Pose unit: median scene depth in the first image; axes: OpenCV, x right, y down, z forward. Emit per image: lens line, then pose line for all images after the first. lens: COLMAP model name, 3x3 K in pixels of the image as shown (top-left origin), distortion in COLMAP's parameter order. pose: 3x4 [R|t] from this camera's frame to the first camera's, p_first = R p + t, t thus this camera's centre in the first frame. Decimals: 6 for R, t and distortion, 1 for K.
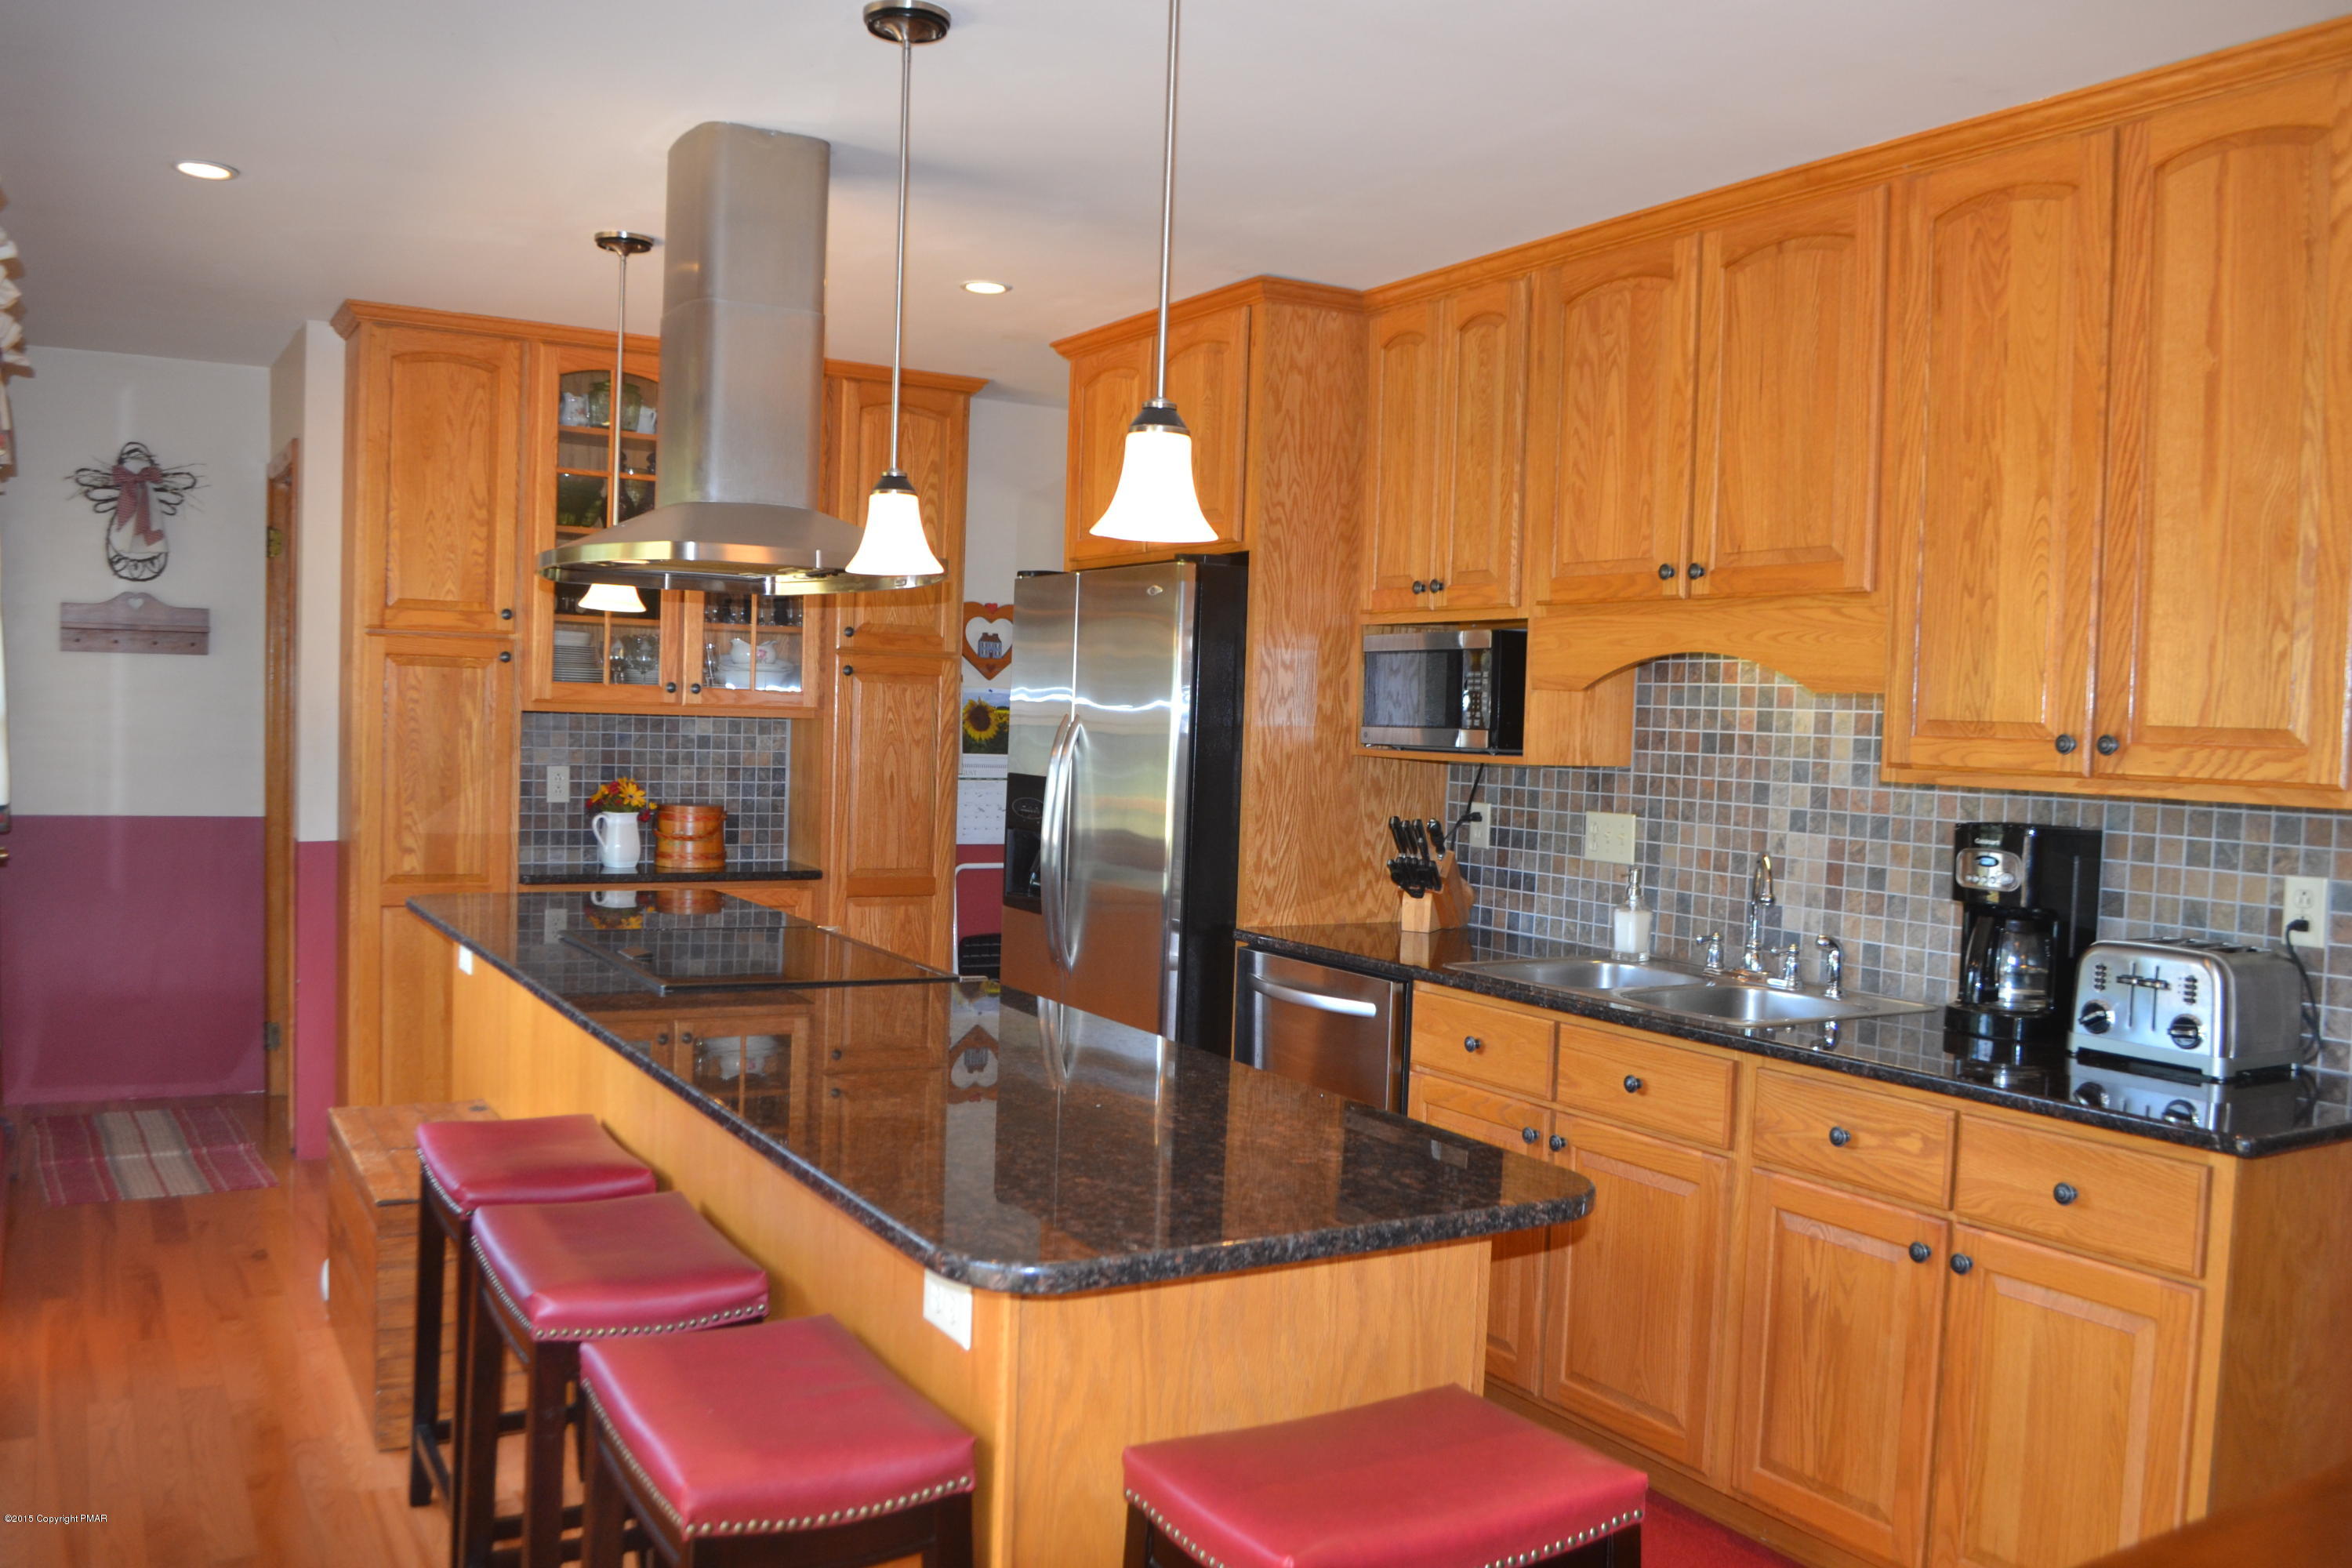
lens RADIAL K [[1863.8, 0, 1171.7], [0, 1863.8, 779.6], [0, 0, 1]] dist [-0.074948, -0.012642]
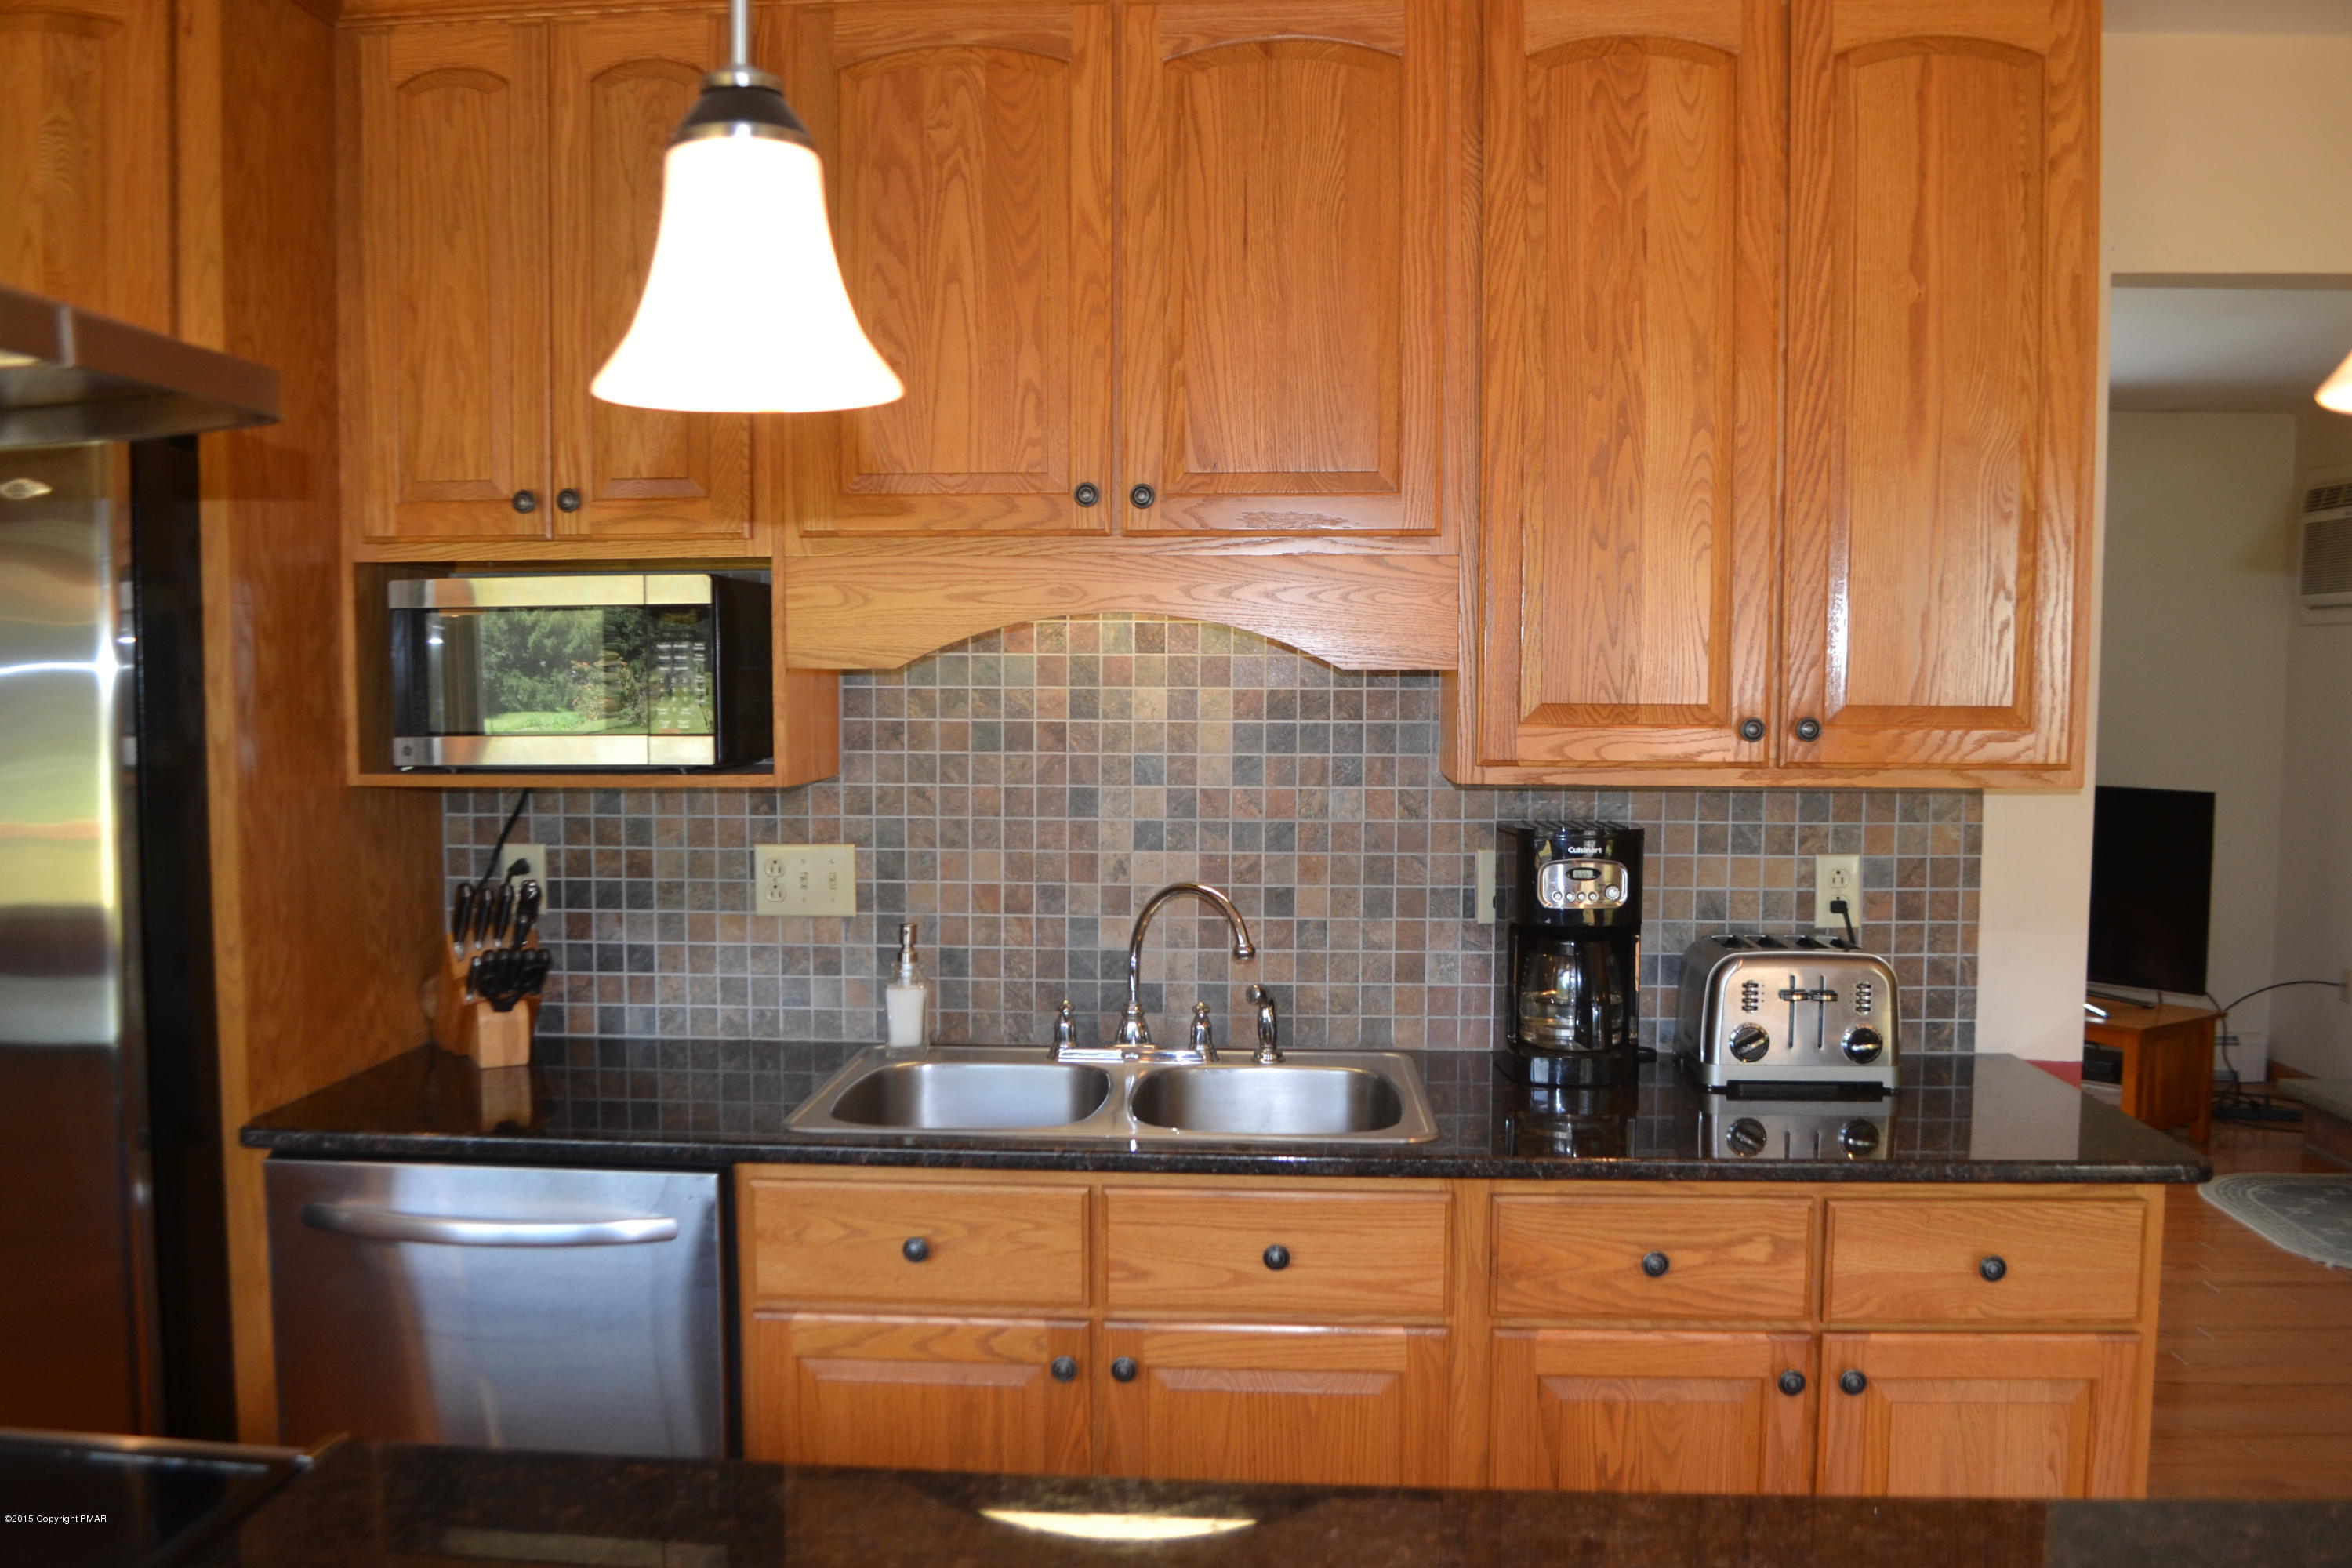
lens RADIAL K [[1863.8, 0, 1177.9], [0, 1863.8, 799.1], [0, 0, 1]] dist [-0.074948, -0.012642]
pose [[0.573378, -0.085350, 0.814833, -0.320589], [0.046637, 0.996346, 0.071546, -0.054765], [-0.817962, -0.003021, 0.575264, 0.658007]]
